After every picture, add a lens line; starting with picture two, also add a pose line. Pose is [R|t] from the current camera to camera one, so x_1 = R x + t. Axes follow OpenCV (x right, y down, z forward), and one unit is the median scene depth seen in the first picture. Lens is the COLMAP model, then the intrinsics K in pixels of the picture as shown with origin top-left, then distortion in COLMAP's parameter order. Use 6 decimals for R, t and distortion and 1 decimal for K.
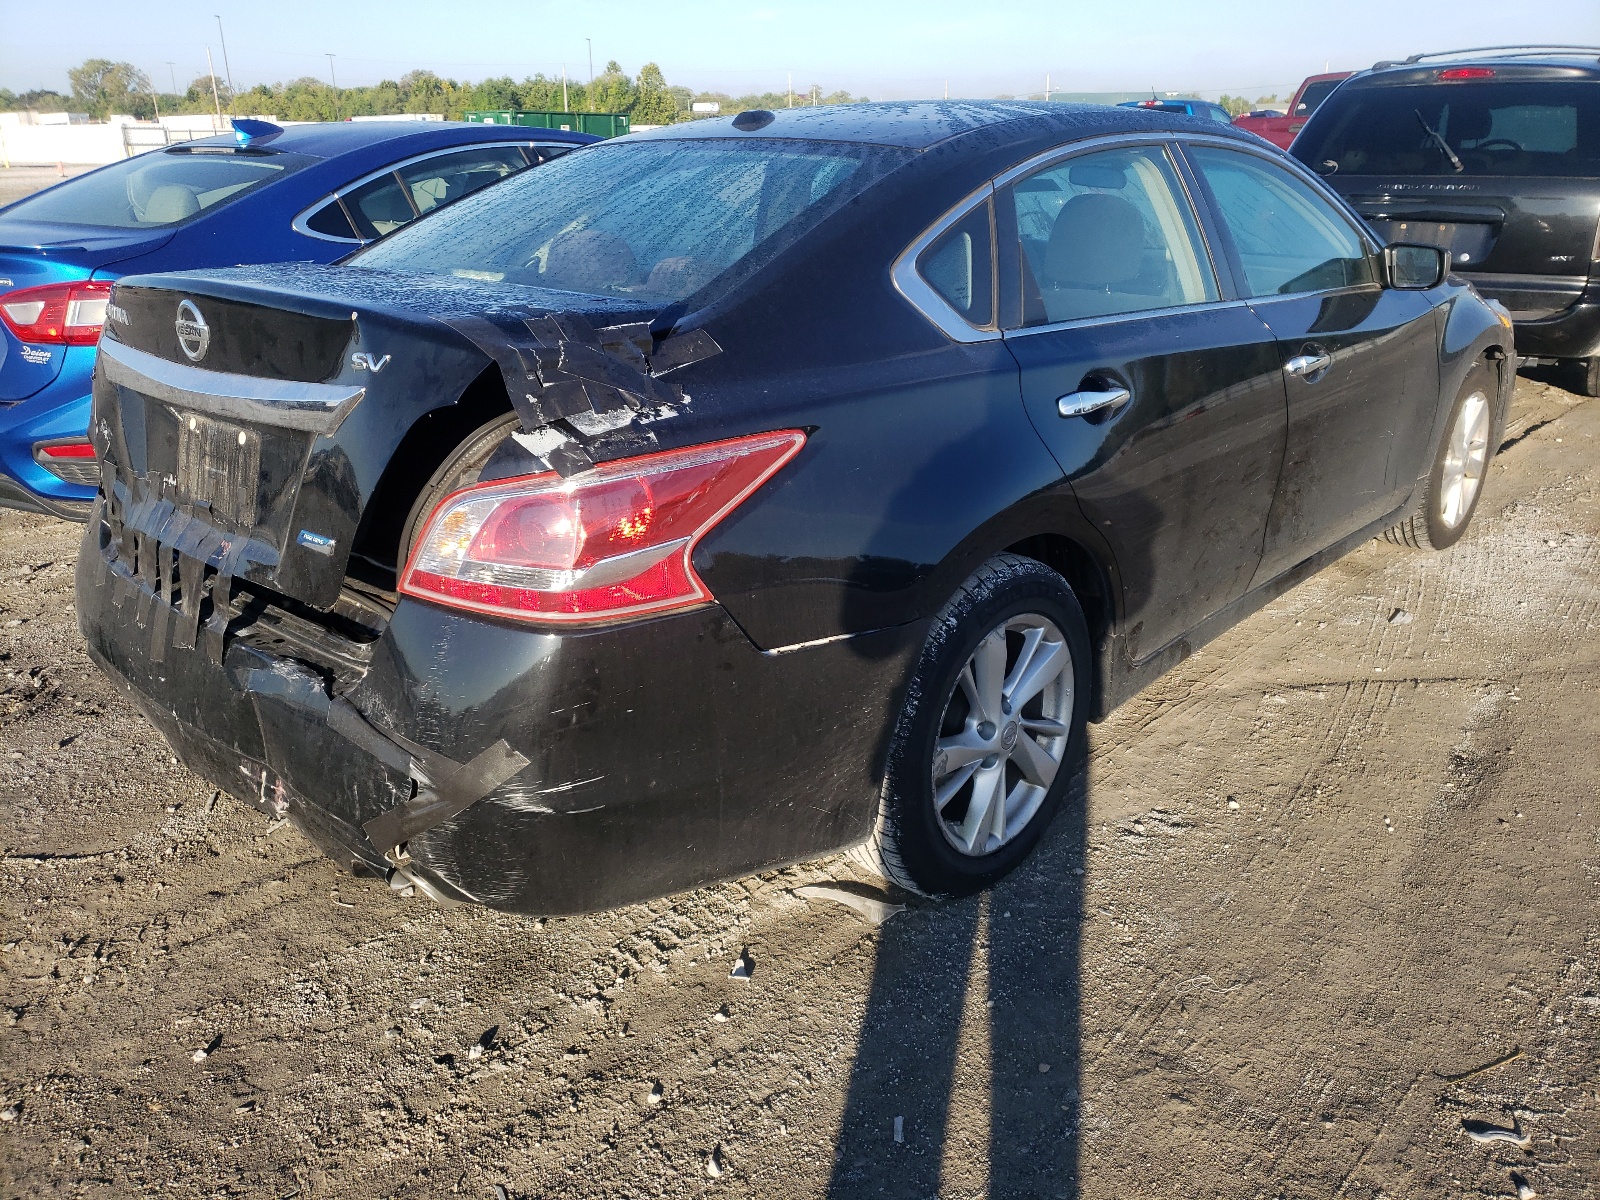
lens RADIAL K [[1241.1, 0, 805.0], [0, 1241.1, 596.9], [0, 0, 1]] dist [0.025291, 0.000480]
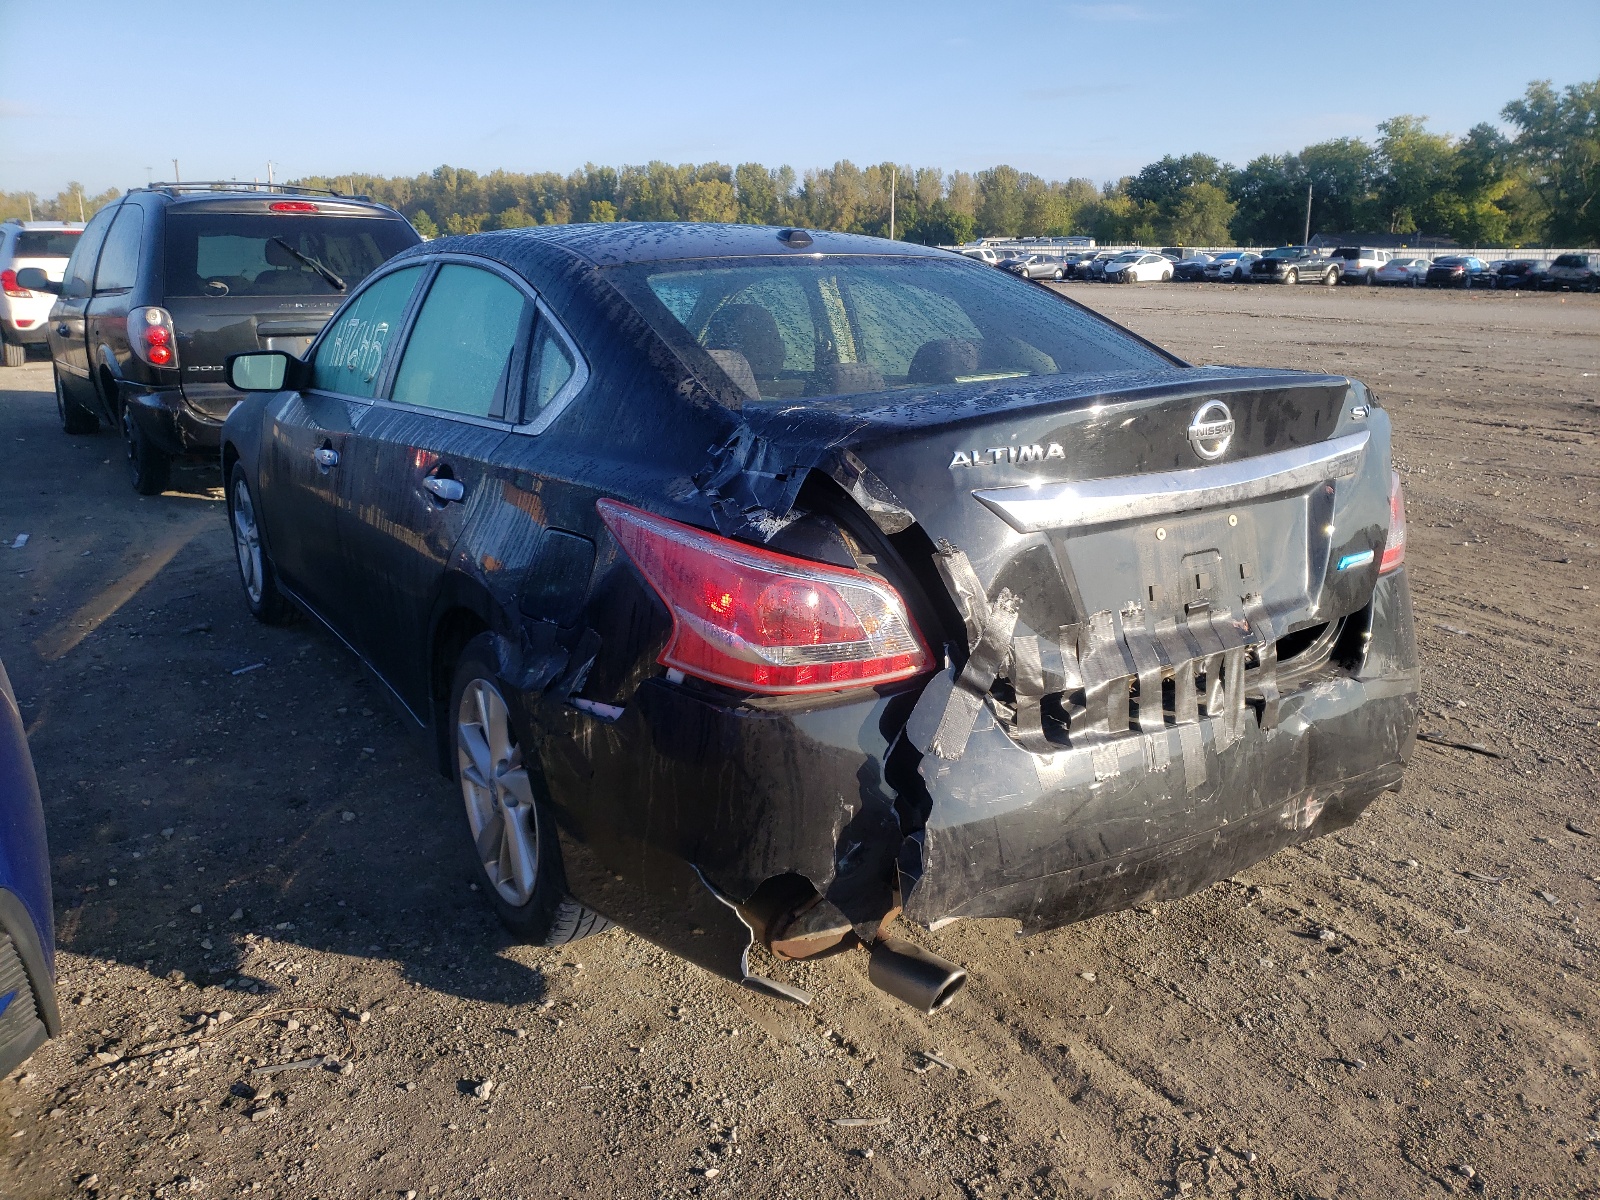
lens RADIAL K [[1281.0, 0, 801.0], [0, 1281.0, 605.2], [0, 0, 1]] dist [0.017773, -0.004842]
pose [[0.236151, -0.249187, 0.939222, -1.602238], [0.334692, 0.928275, 0.162130, -0.363874], [-0.912257, 0.276063, 0.302615, 1.022582]]
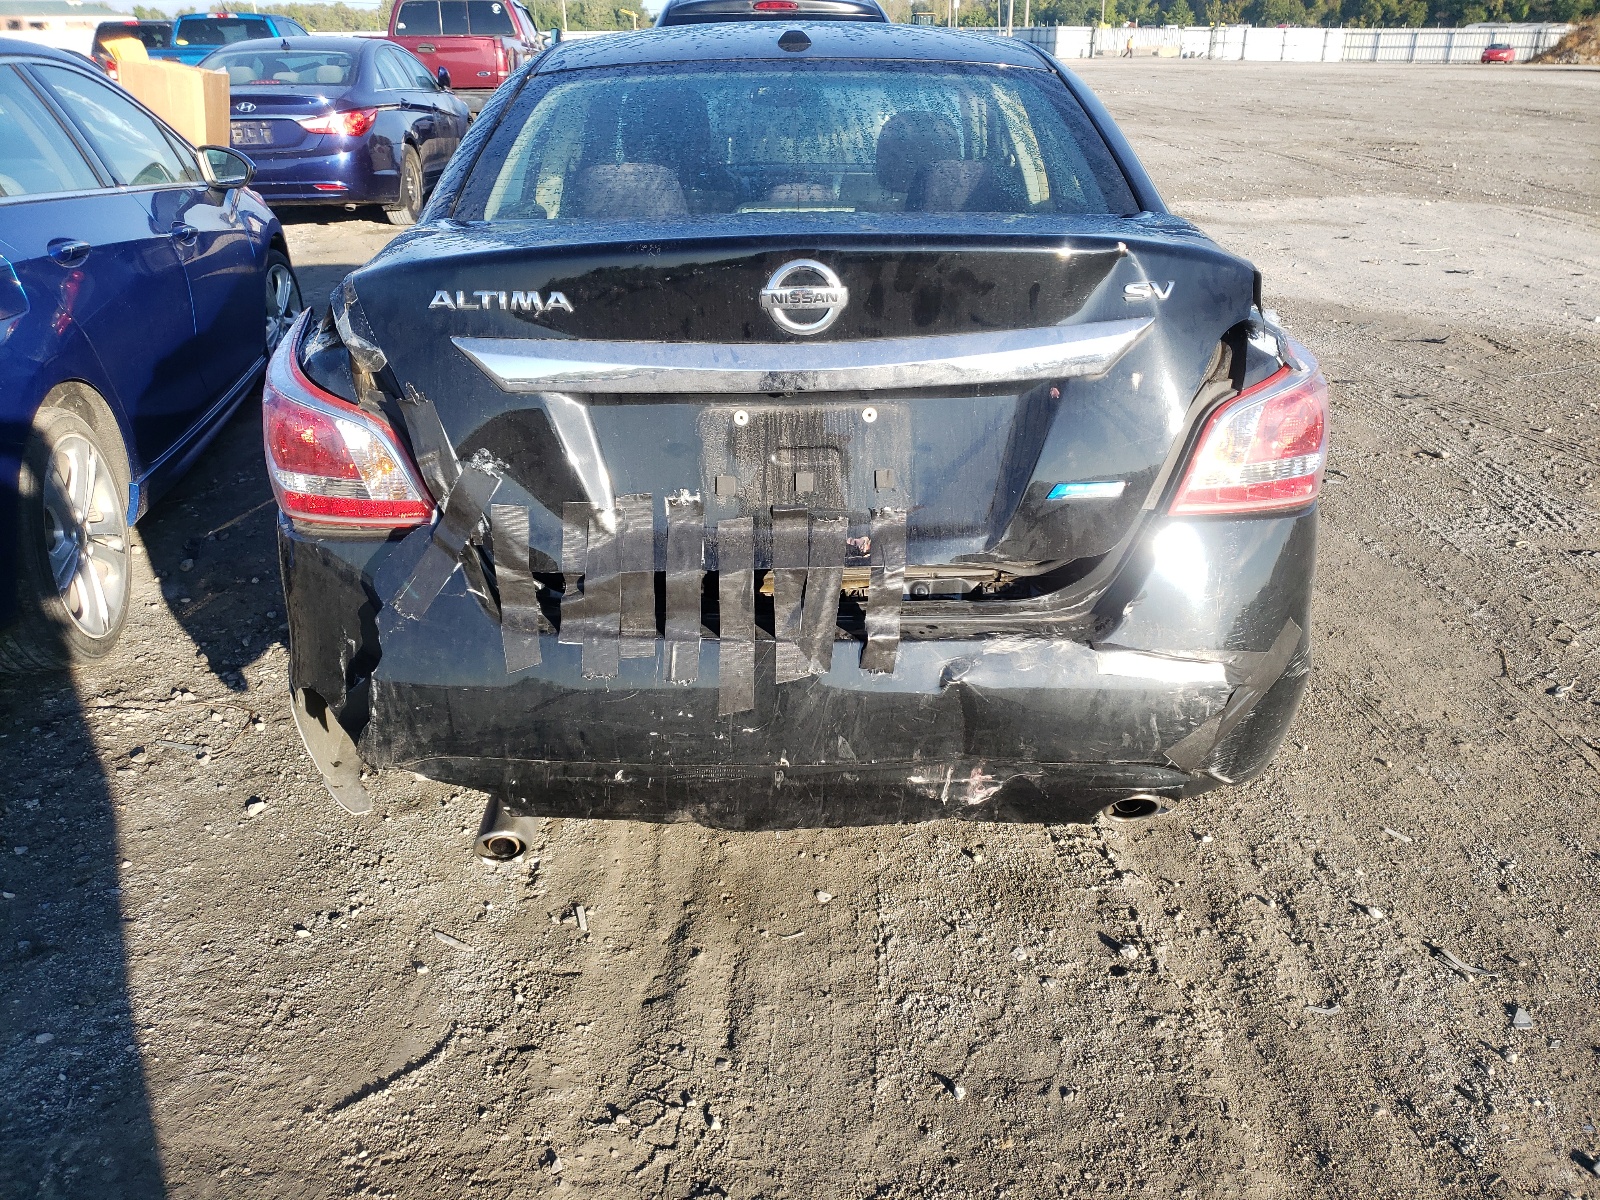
lens RADIAL K [[1241.1, 0, 806.1], [0, 1241.1, 599.3], [0, 0, 1]] dist [0.025291, 0.000480]
pose [[0.718024, -0.269880, 0.641565, -1.076481], [0.238137, 0.961392, 0.137900, -0.132938], [-0.654012, 0.053765, 0.754571, 0.380013]]
